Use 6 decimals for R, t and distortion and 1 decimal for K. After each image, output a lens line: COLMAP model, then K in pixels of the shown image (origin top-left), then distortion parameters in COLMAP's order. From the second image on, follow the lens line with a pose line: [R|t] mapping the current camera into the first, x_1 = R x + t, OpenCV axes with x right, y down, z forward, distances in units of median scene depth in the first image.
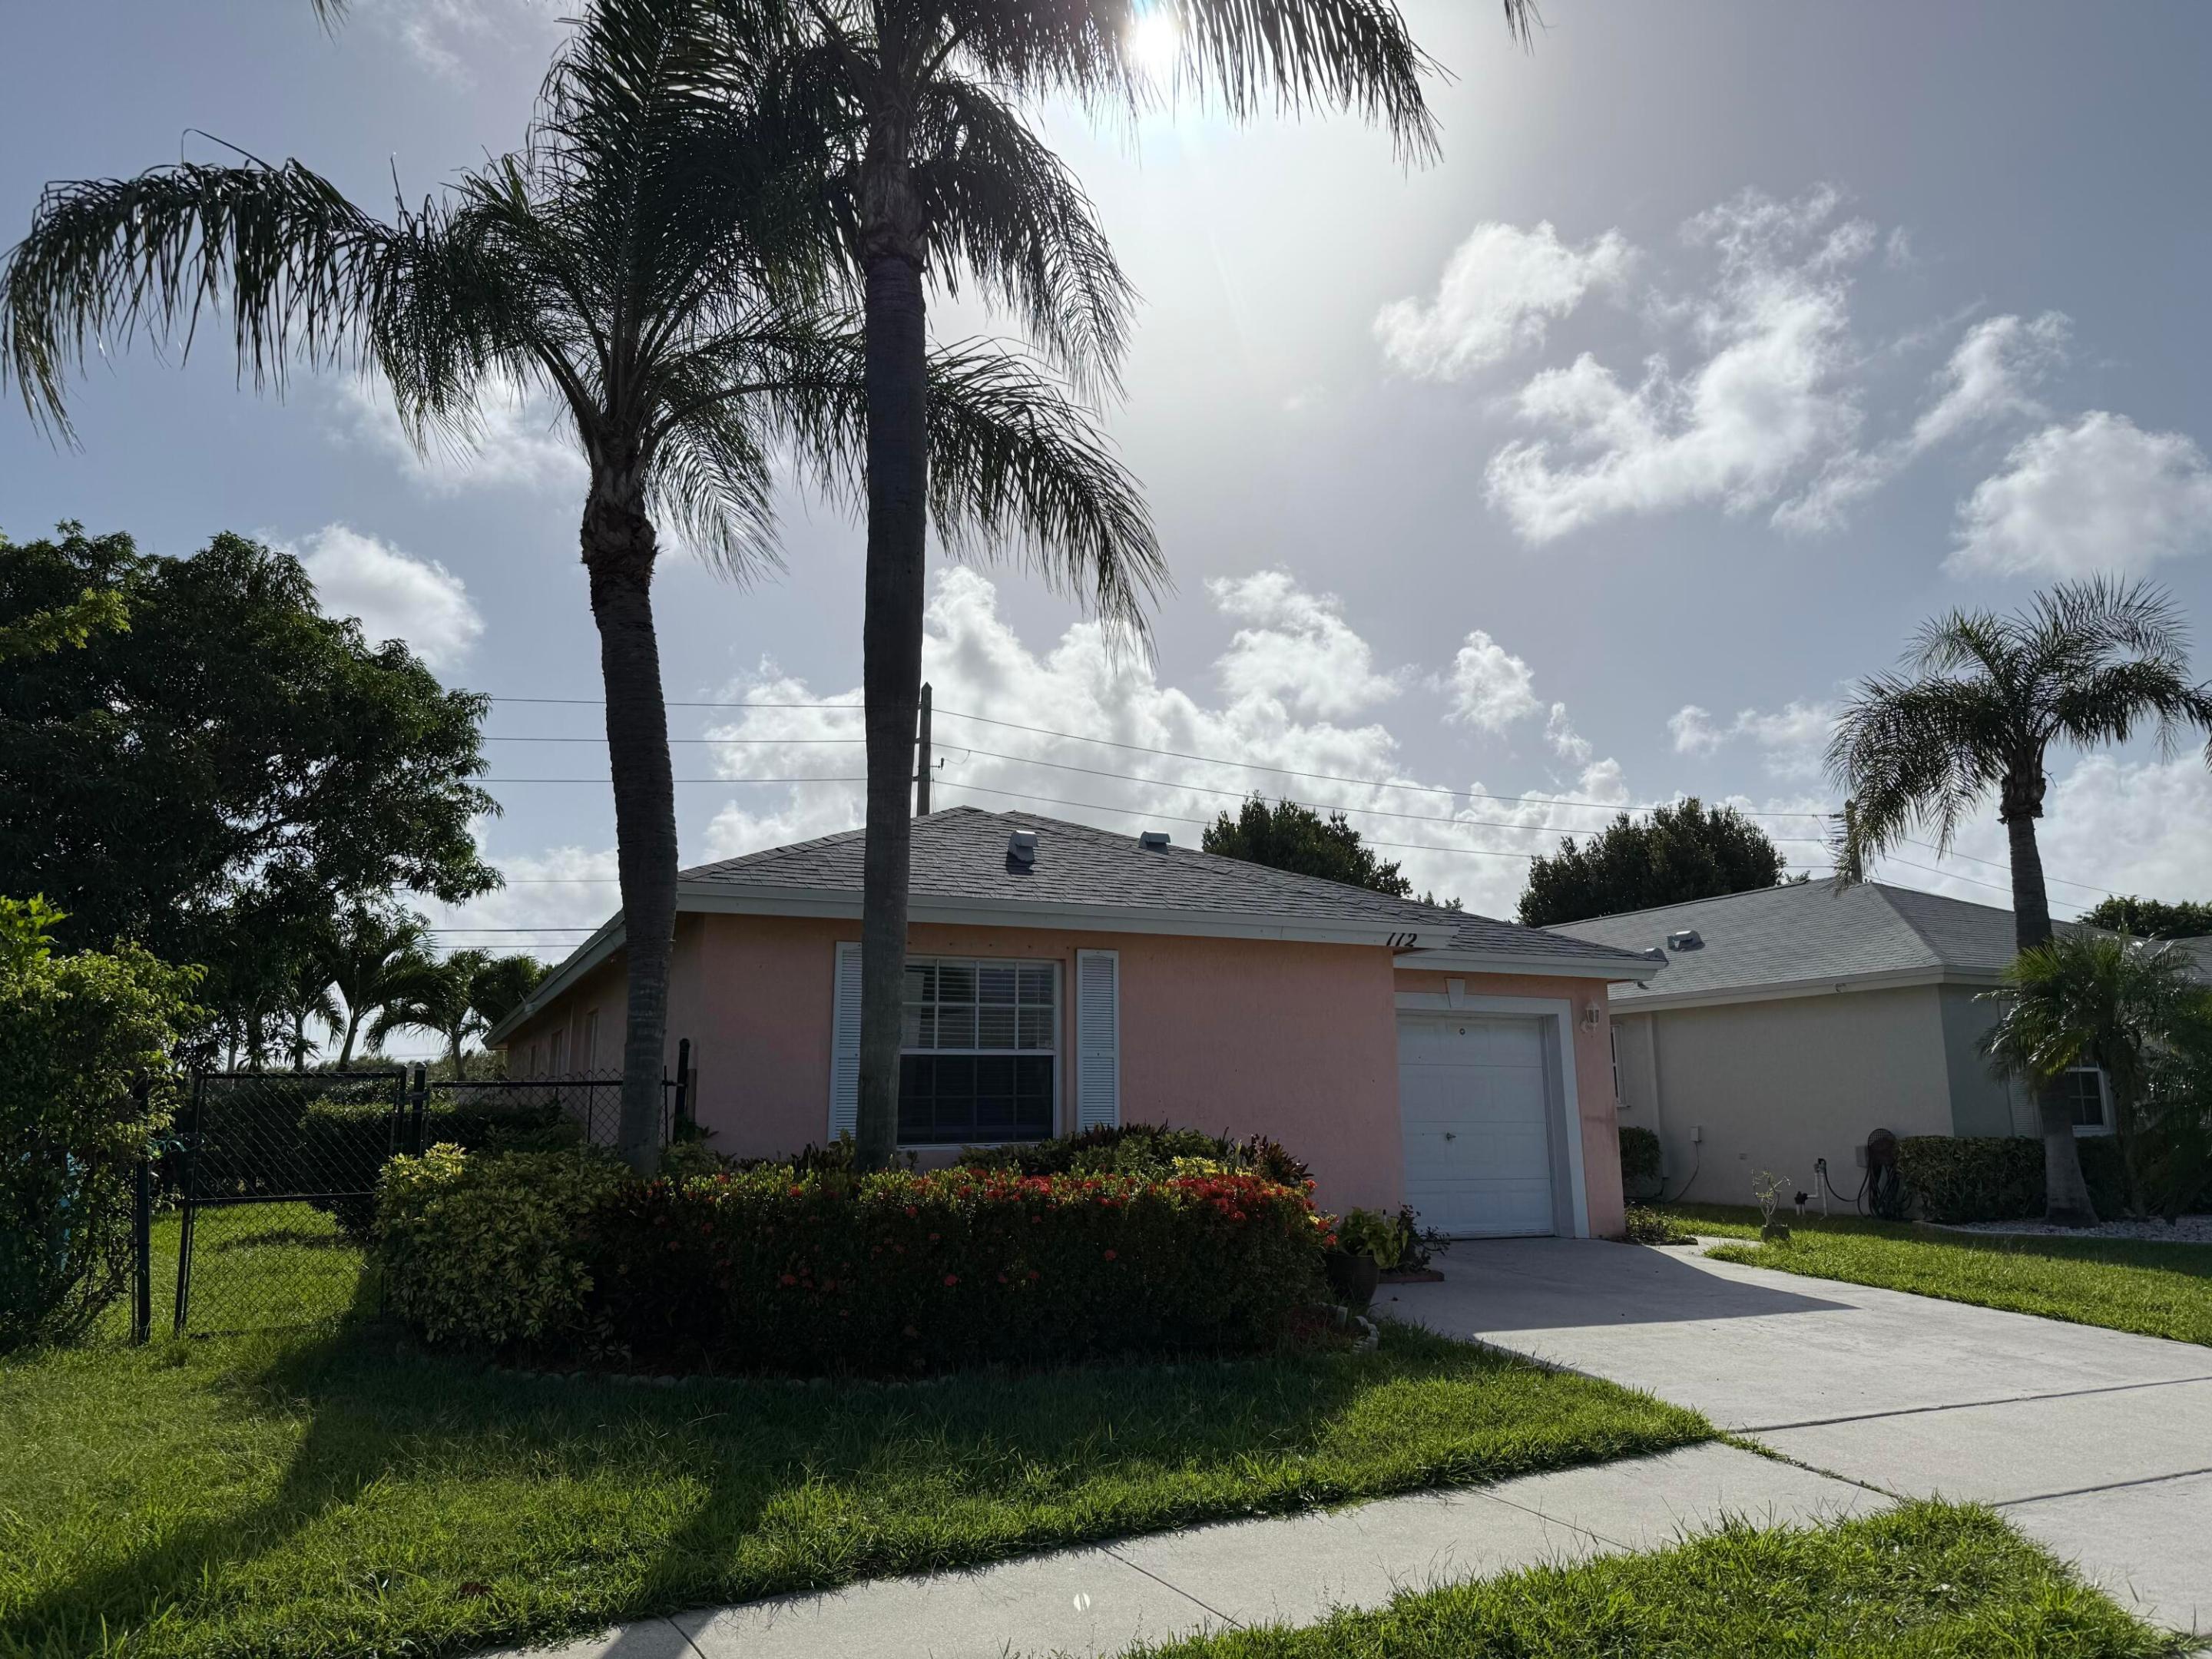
lens RADIAL K [[1568.8, 0, 1093.3], [0, 1568.8, 927.7], [0, 0, 1]] dist [0.166324, -0.000222]
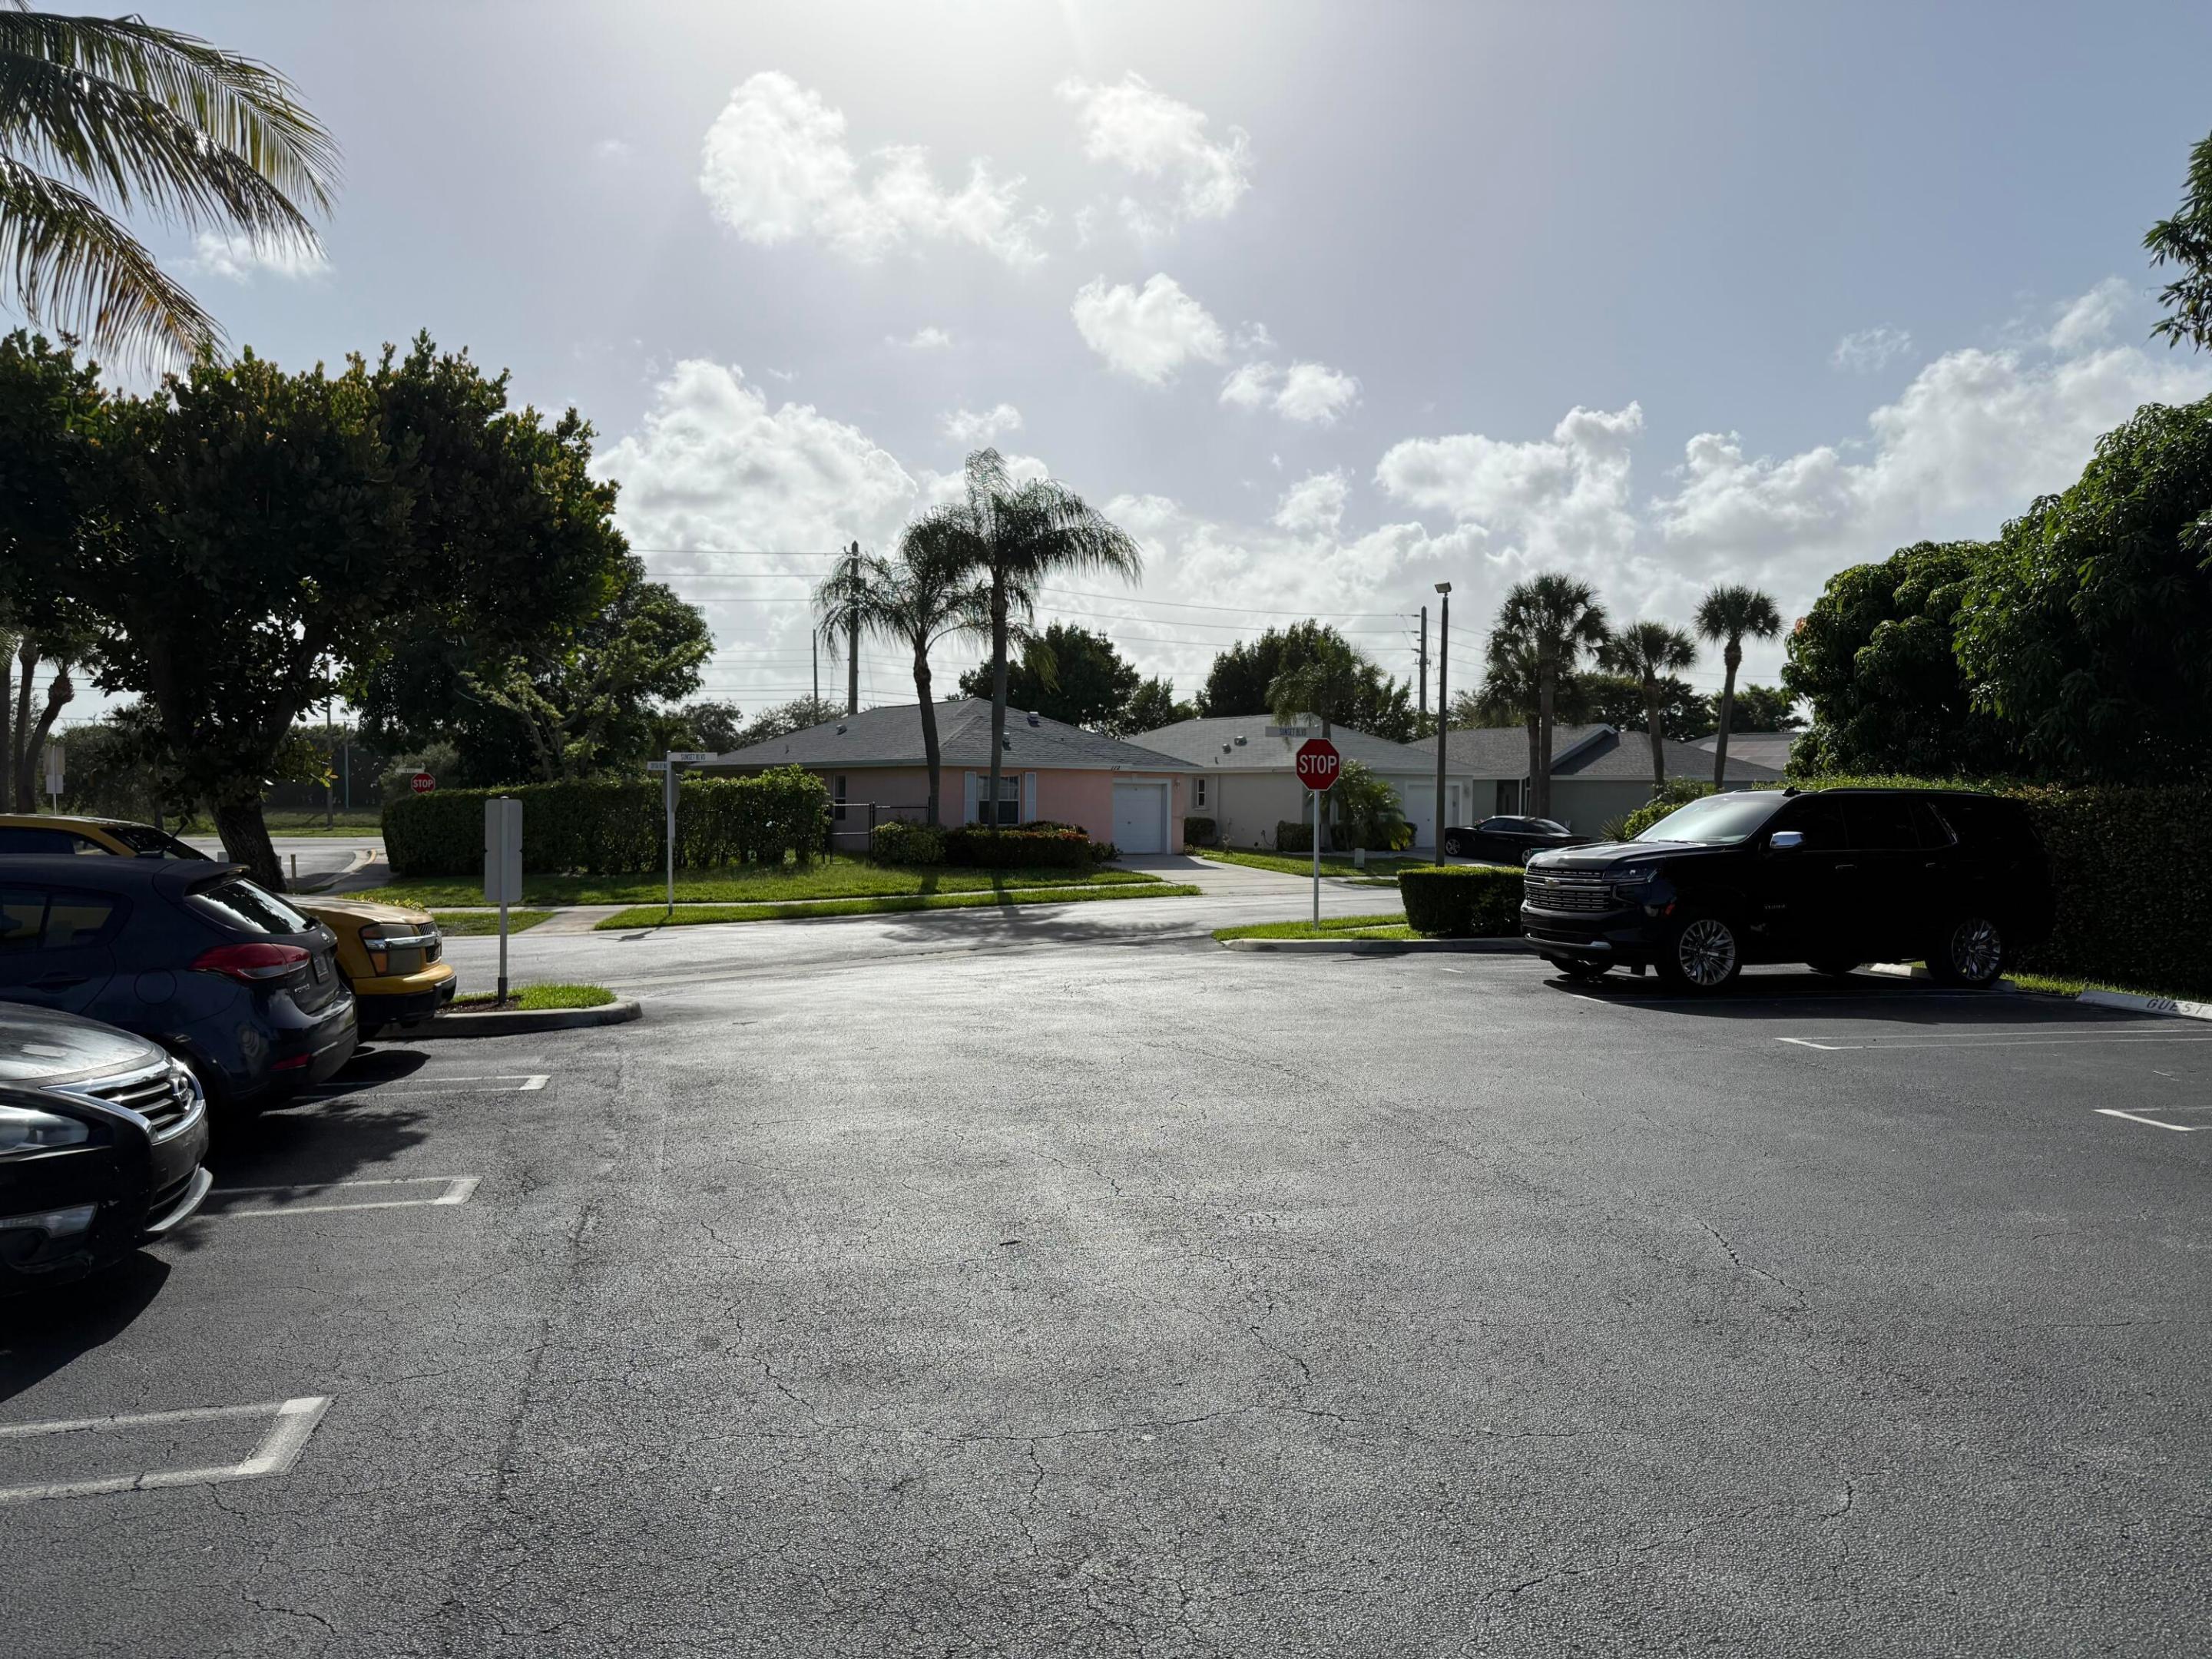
lens RADIAL K [[1580.6, 0, 1106.0], [0, 1580.6, 829.5], [0, 0, 1]] dist [0.101939, -0.148705]
pose [[0.987421, 0.010959, 0.157734, -0.308699], [-0.032968, 0.989939, 0.137601, -0.278732], [-0.154639, -0.141071, 0.977848, -2.005325]]
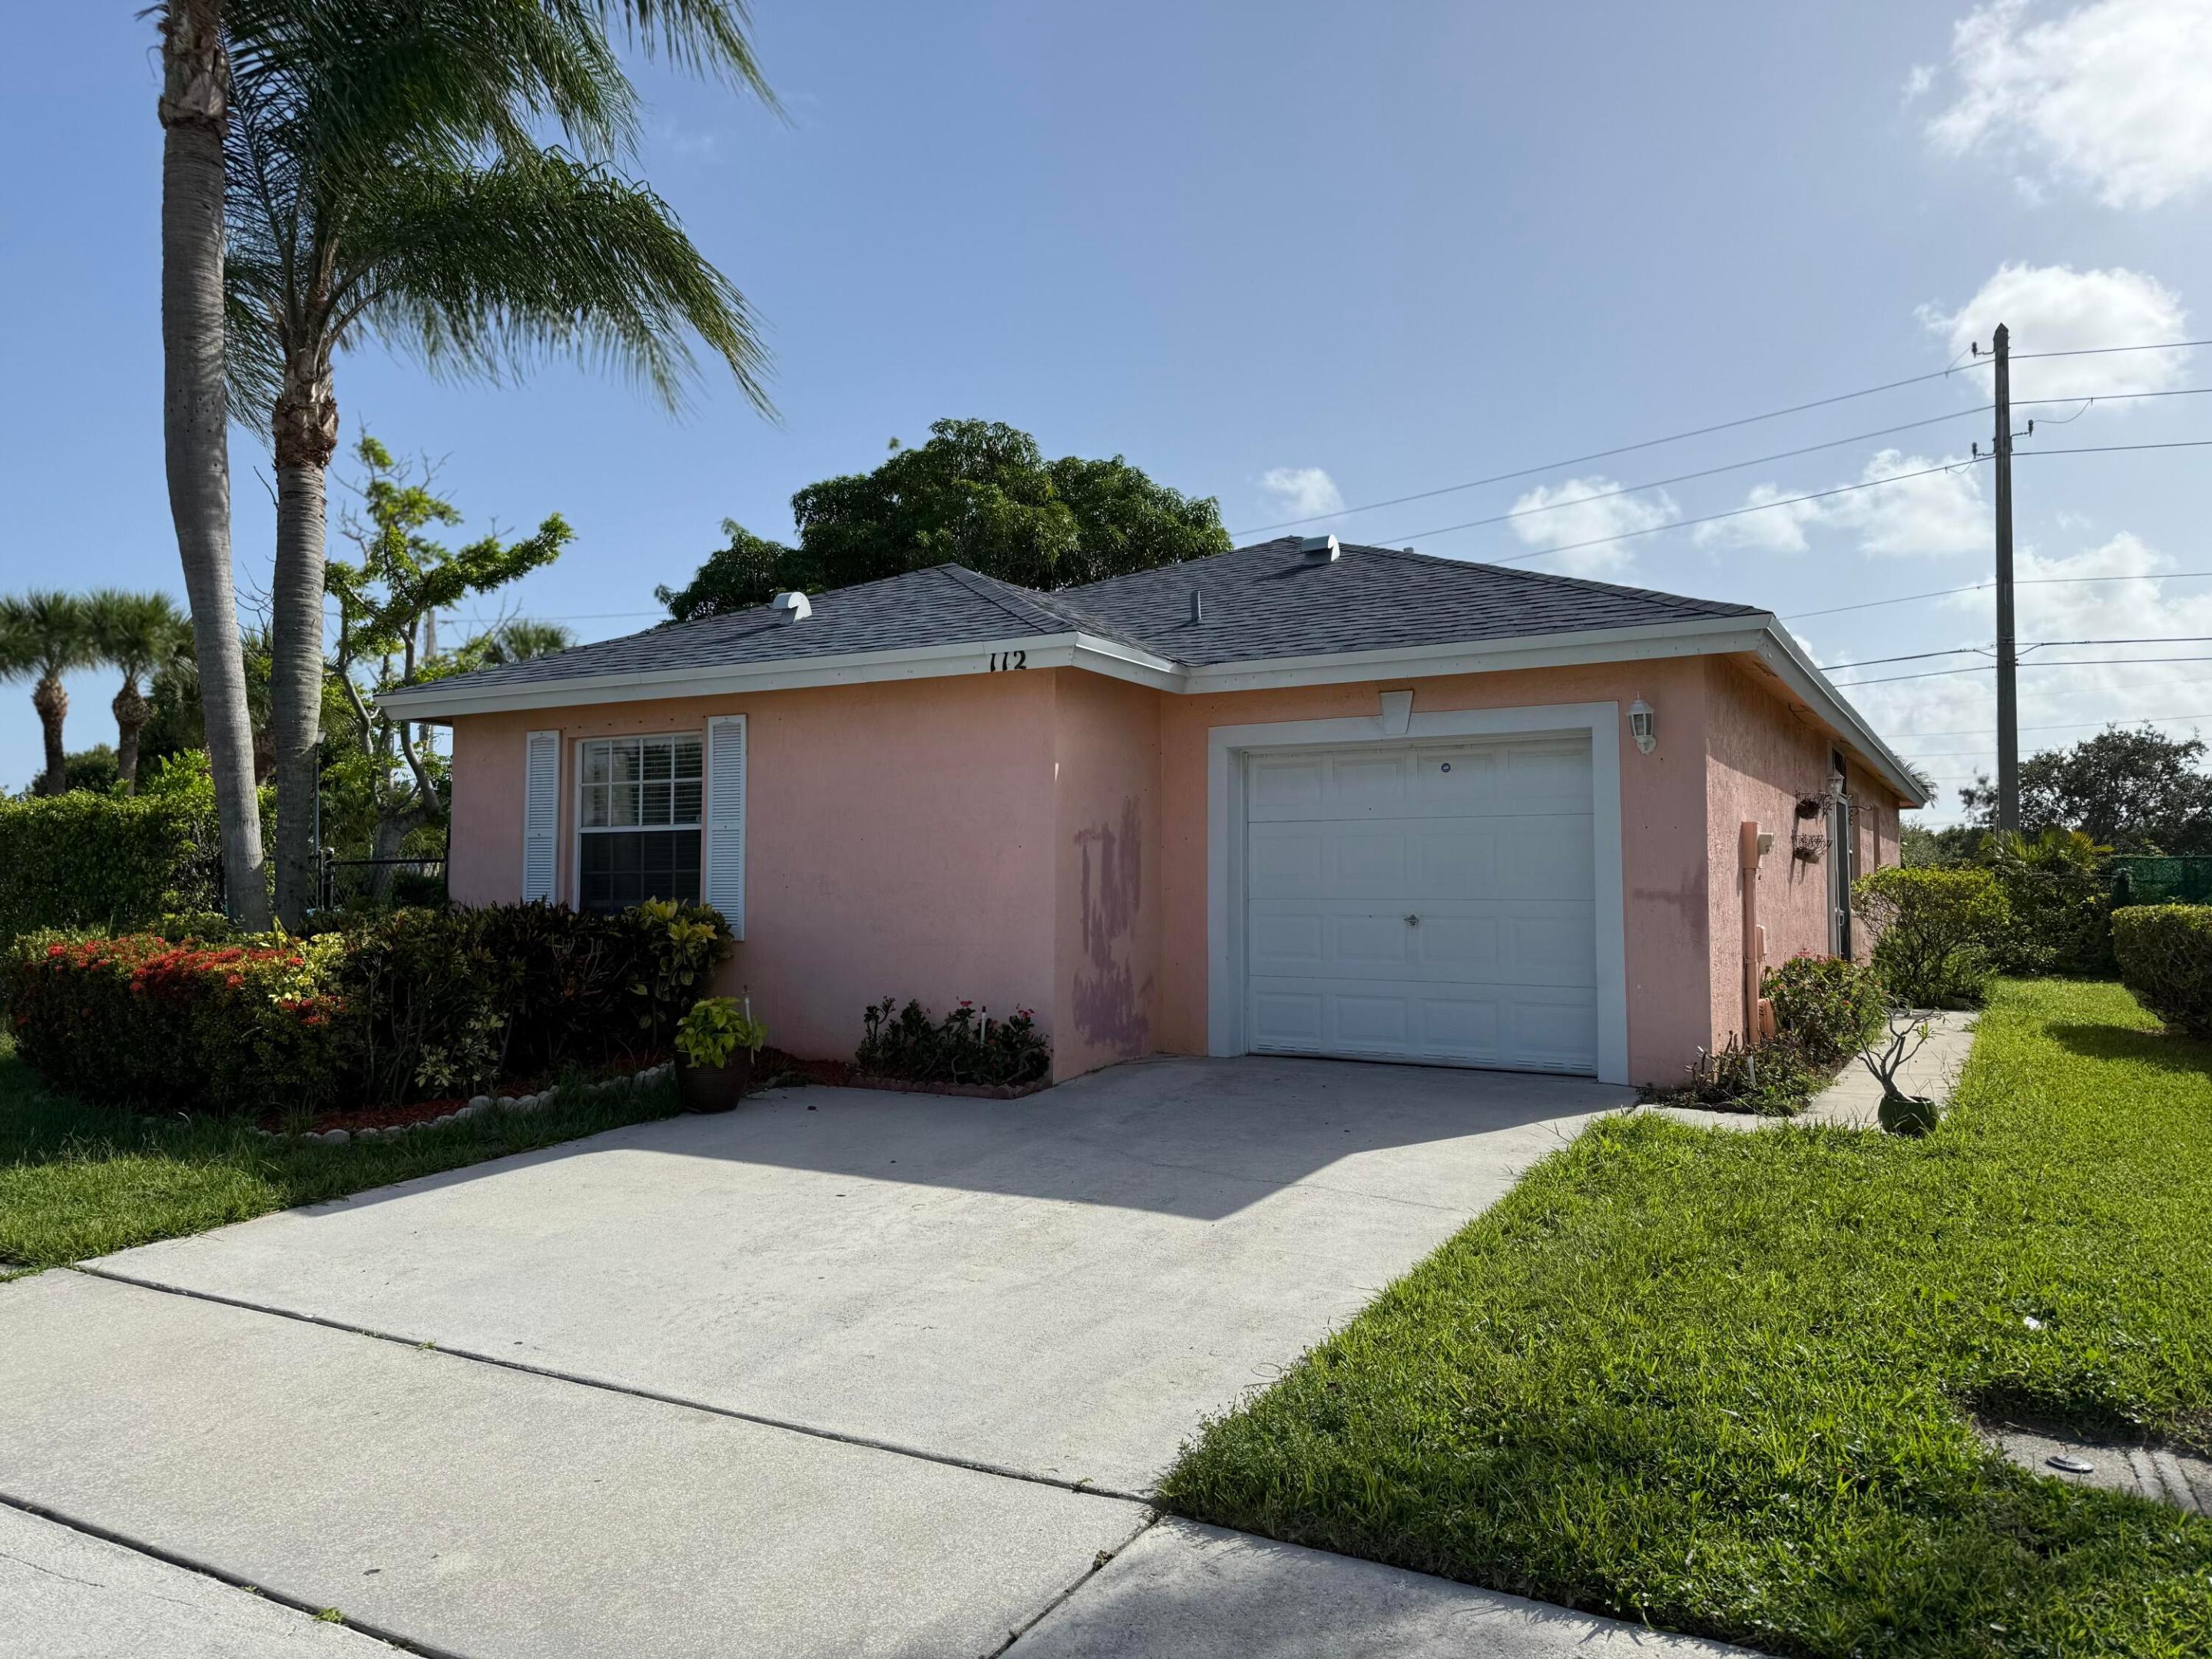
lens RADIAL K [[1580.6, 0, 1106.0], [0, 1580.6, 829.5], [0, 0, 1]] dist [0.101939, -0.148705]
pose [[0.567704, -0.031514, -0.822630, 0.707781], [0.093801, 0.995235, 0.026607, 0.060416], [0.817872, -0.092268, 0.567955, 0.496456]]
